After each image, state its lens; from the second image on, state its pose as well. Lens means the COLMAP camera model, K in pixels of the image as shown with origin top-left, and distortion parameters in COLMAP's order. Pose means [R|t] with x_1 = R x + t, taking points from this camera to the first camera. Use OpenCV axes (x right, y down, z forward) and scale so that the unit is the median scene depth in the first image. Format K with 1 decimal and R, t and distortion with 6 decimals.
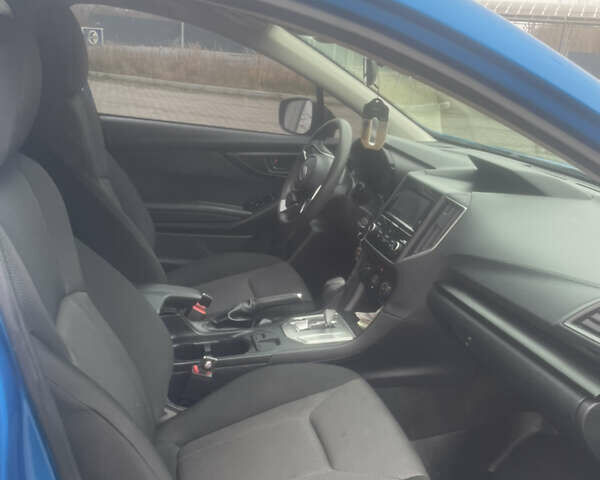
lens RADIAL K [[599.7, 0, 305.2], [0, 599.7, 240.0], [0, 0, 1]] dist [0.047213, 0.000000]
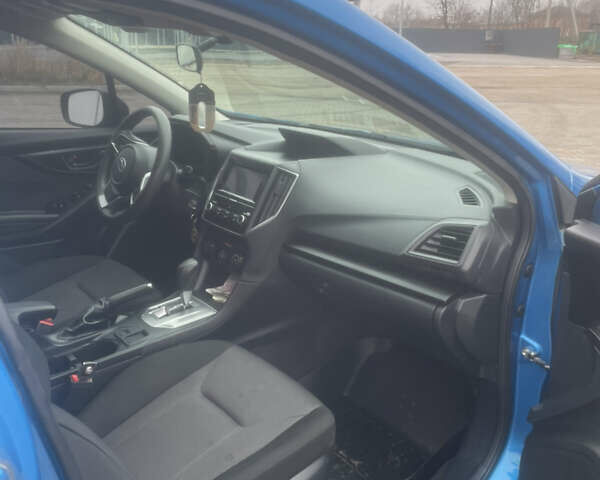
lens RADIAL K [[599.7, 0, 309.1], [0, 599.7, 245.9], [0, 0, 1]] dist [0.047213, 0.000000]
pose [[0.902372, -0.189260, 0.387176, -0.158360], [0.172960, 0.981924, 0.076878, -0.004319], [-0.394727, -0.002407, 0.918795, -0.039520]]
